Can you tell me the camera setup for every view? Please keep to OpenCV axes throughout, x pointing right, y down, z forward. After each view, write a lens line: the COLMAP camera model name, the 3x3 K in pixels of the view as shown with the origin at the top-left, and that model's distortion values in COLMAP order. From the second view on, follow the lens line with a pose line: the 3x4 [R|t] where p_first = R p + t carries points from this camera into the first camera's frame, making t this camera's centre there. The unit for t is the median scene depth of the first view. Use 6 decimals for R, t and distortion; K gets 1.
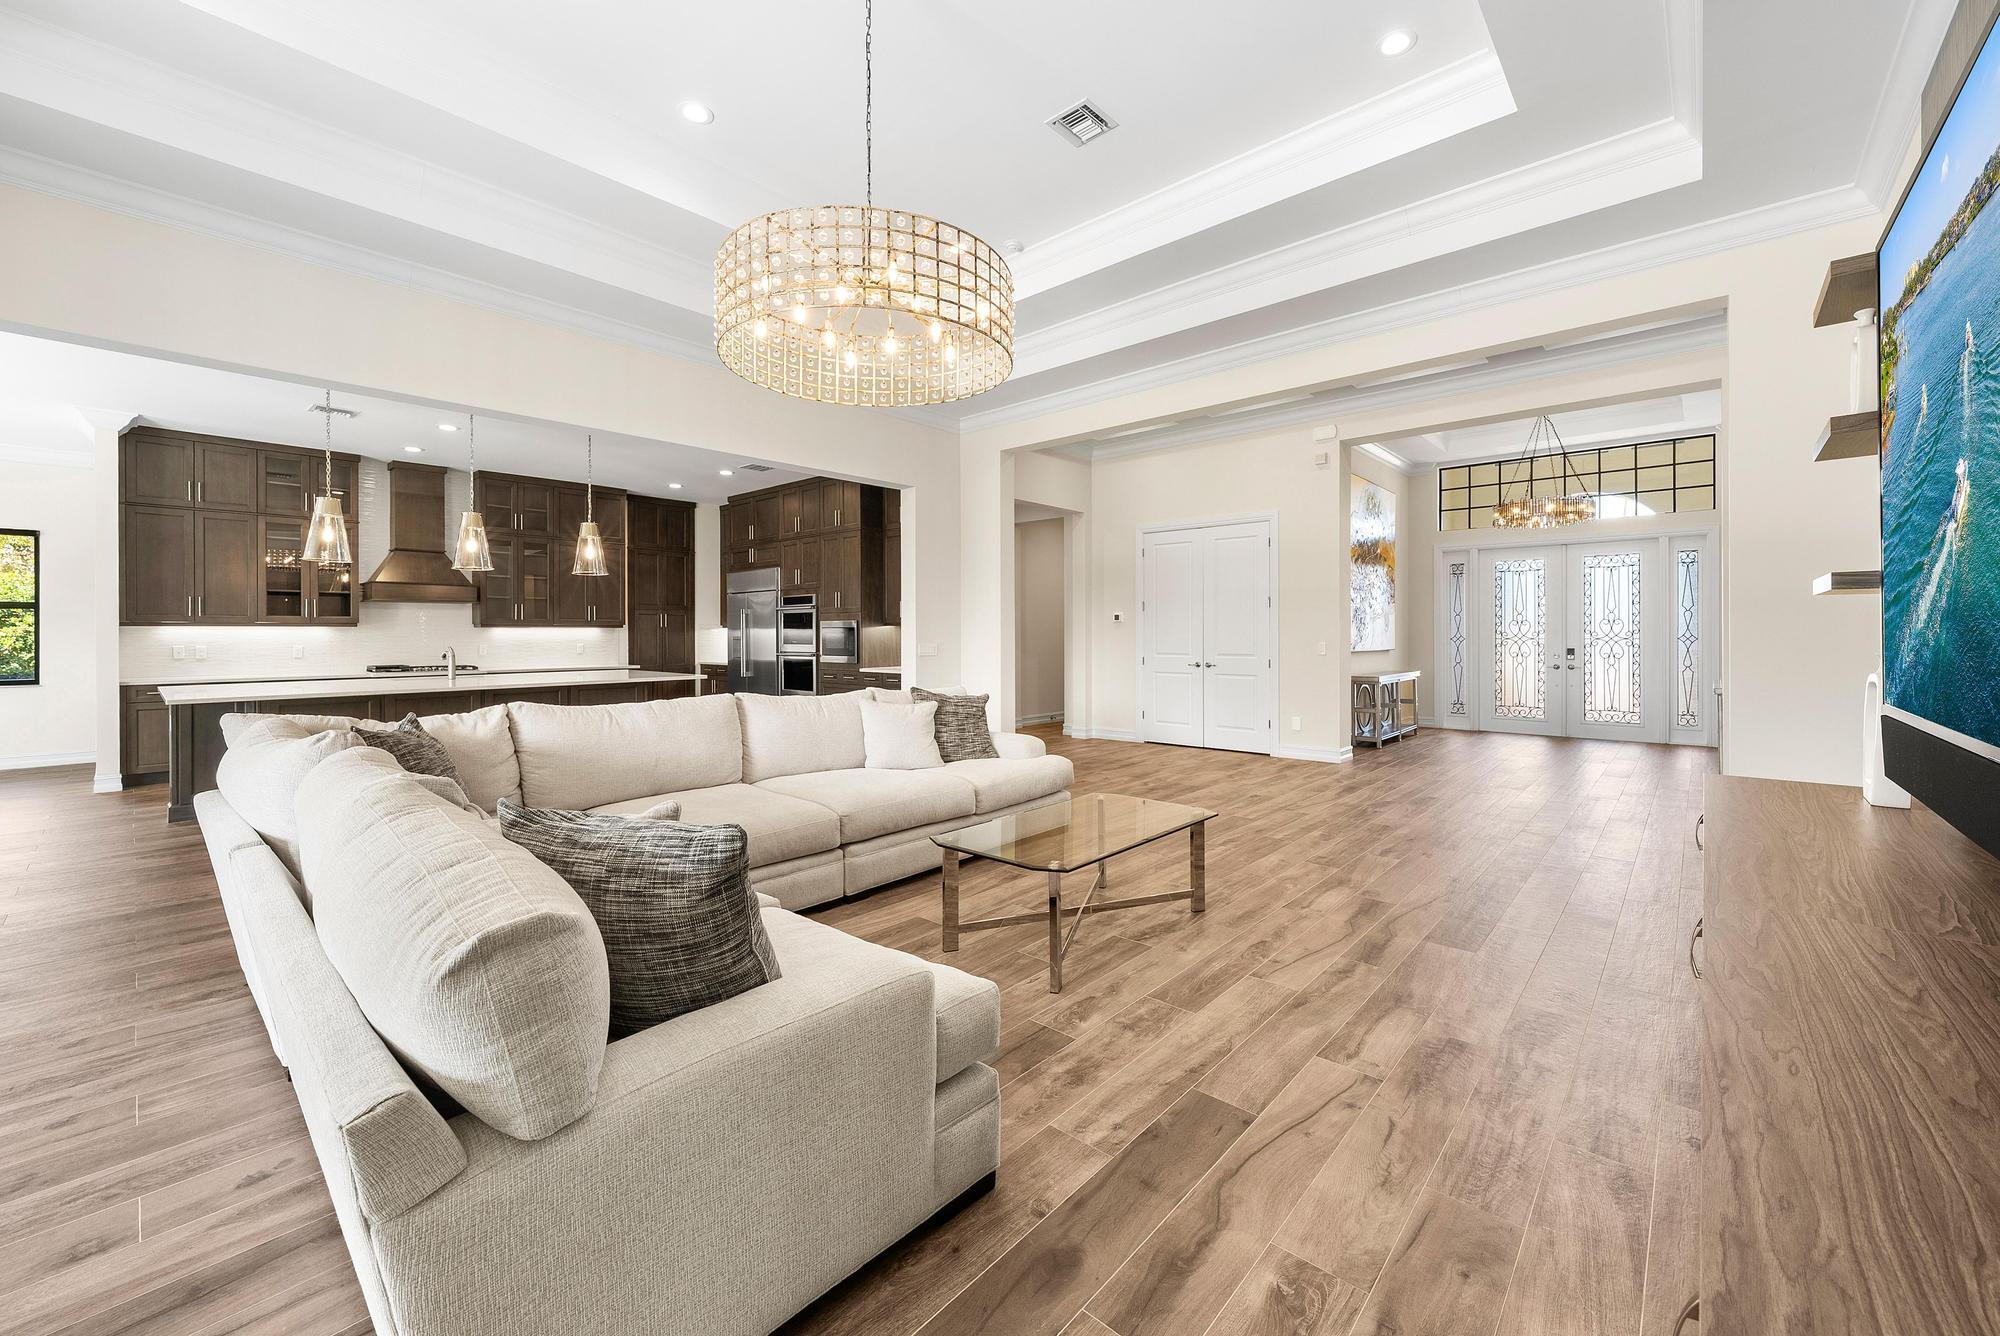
lens RADIAL K [[789.1, 0, 1009.6], [0, 789.1, 636.6], [0, 0, 1]] dist [0.000282, -0.016233]
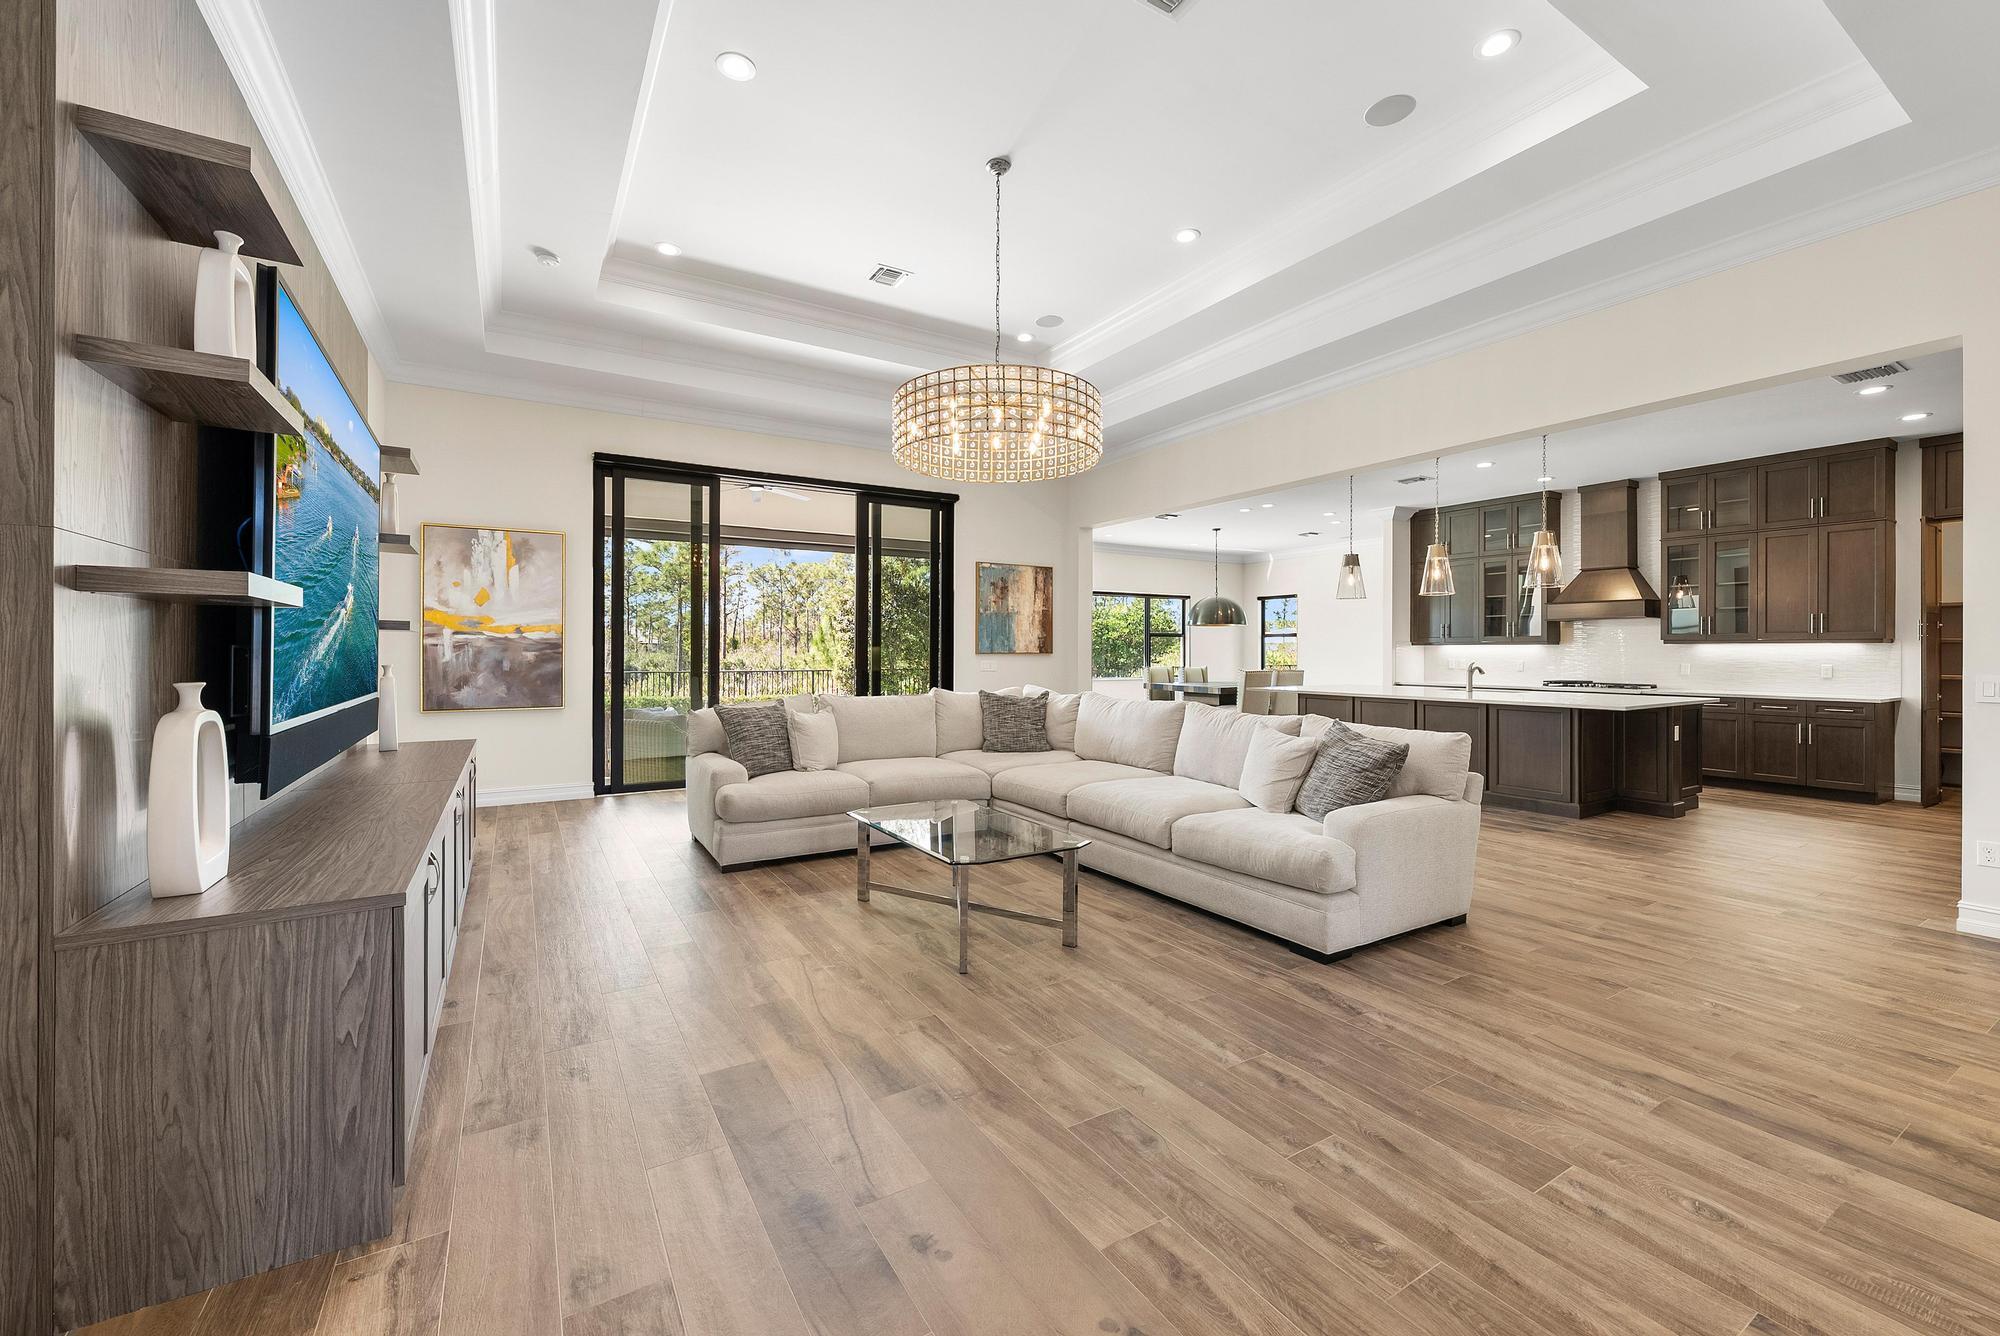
lens RADIAL K [[785.8, 0, 1006.6], [0, 785.8, 656.9], [0, 0, 1]] dist [-0.000532, 0.000170]
pose [[-0.287726, 0.010404, -0.957656, 1.161885], [-0.000586, 0.999939, 0.011039, -0.017557], [0.957713, 0.003737, -0.287702, 1.412500]]
